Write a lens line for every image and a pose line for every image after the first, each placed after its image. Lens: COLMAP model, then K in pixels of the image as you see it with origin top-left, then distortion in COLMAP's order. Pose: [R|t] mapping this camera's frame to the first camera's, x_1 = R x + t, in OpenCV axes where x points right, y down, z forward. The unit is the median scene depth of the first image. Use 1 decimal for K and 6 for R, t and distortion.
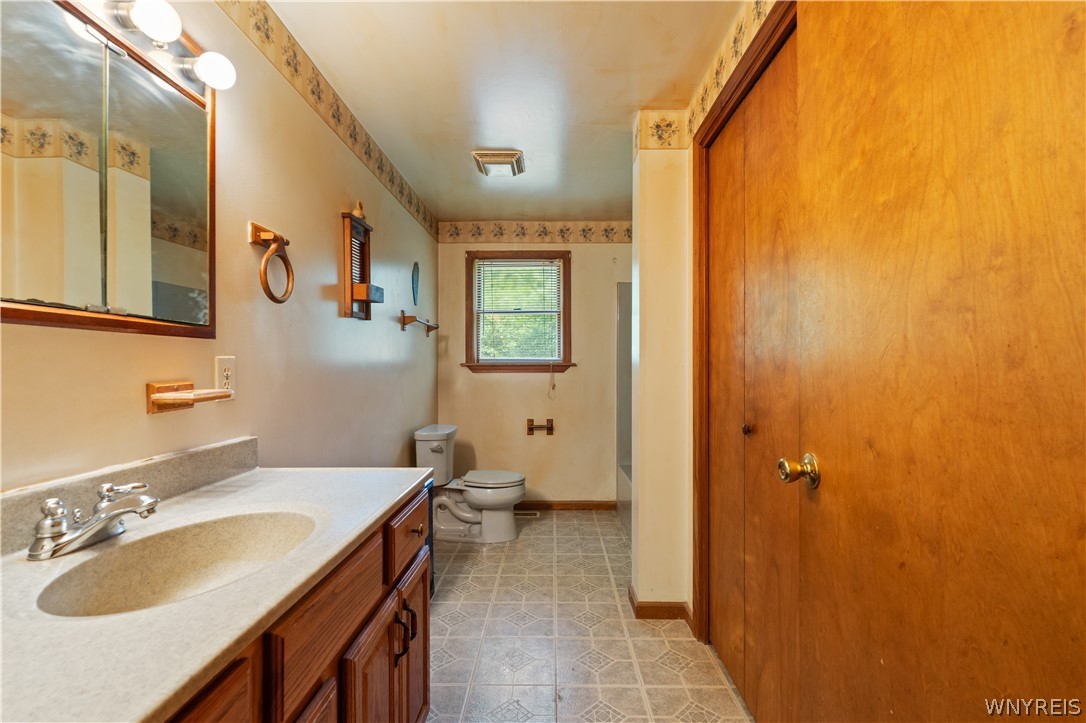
lens RADIAL K [[492.8, 0, 548.1], [0, 492.8, 364.6], [0, 0, 1]] dist [-0.004234, -0.000086]
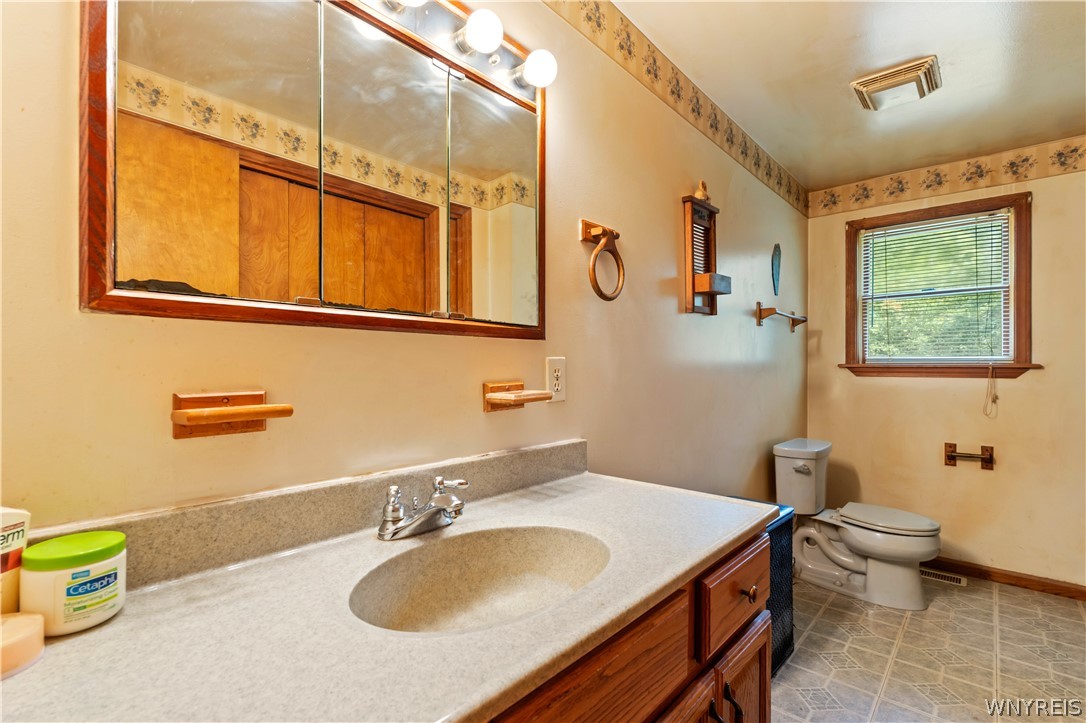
lens RADIAL K [[492.8, 0, 548.1], [0, 492.8, 364.6], [0, 0, 1]] dist [-0.004234, -0.000086]
pose [[0.748995, 0.004051, -0.662564, -0.004366], [-0.003893, 0.999991, 0.001714, -0.003047], [0.662565, 0.001296, 0.749004, 0.209993]]
